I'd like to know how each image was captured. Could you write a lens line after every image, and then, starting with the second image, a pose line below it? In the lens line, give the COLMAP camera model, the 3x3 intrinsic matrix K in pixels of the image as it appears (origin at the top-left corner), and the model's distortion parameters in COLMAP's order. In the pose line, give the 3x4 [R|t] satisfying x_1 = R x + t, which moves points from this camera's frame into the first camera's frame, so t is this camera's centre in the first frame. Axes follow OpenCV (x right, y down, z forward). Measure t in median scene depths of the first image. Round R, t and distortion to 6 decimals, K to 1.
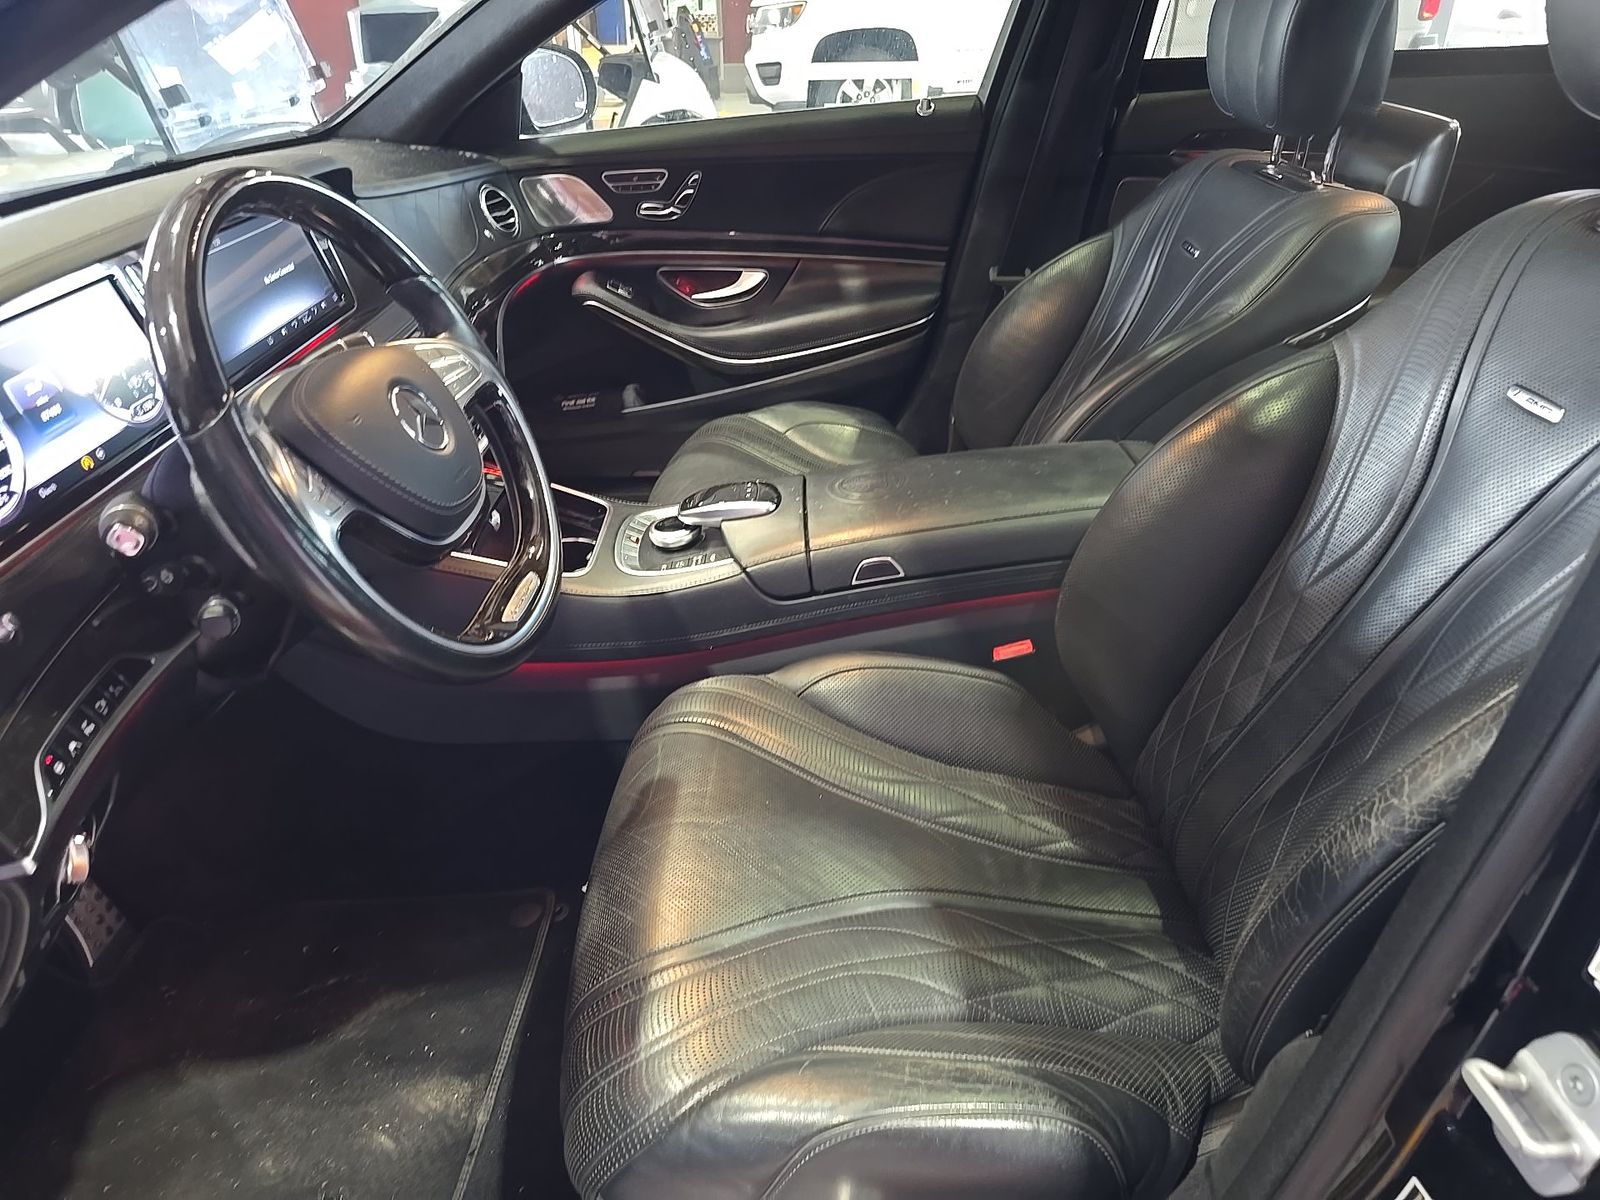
lens RADIAL K [[1085.0, 0, 798.9], [0, 1085.0, 600.6], [0, 0, 1]] dist [0.043723, -0.035206]
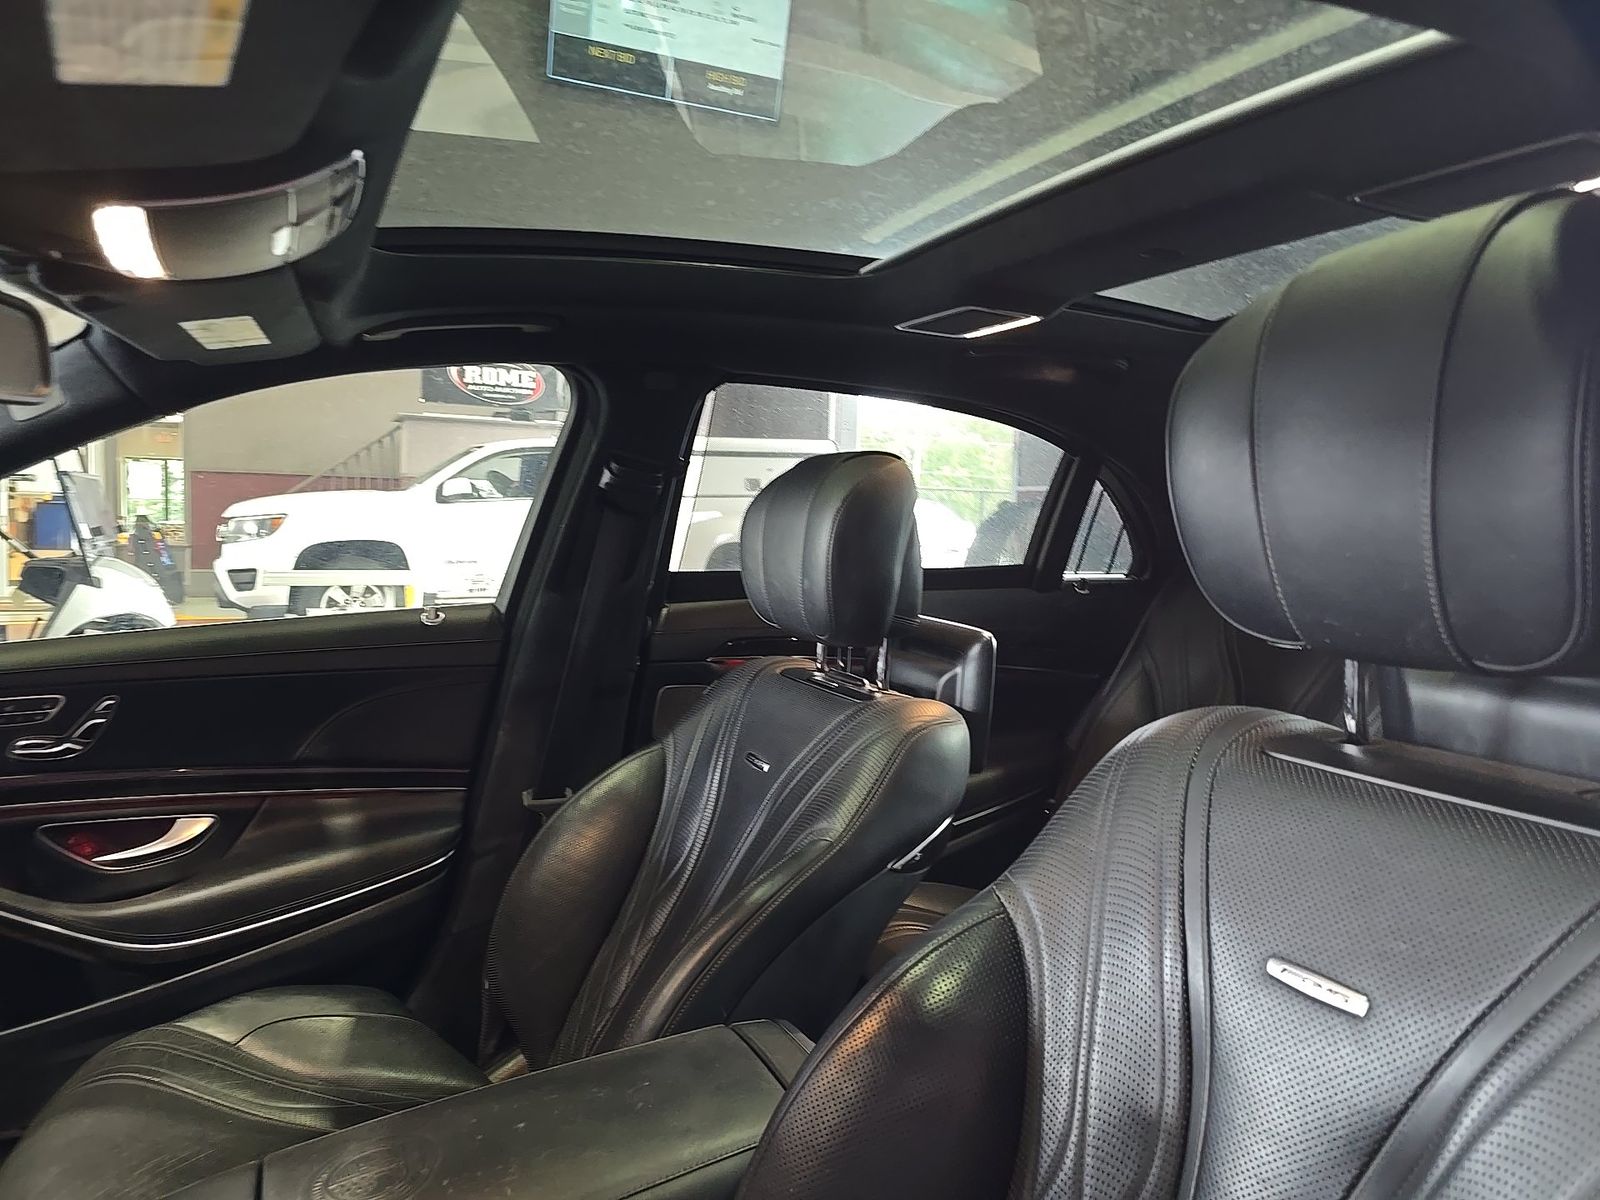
lens RADIAL K [[1085.0, 0, 793.7], [0, 1085.0, 593.5], [0, 0, 1]] dist [0.043723, -0.035206]
pose [[0.905597, 0.005023, 0.424110, 0.009787], [0.175642, 0.905720, -0.385773, -0.084838], [-0.386063, 0.423847, 0.819335, 0.176369]]
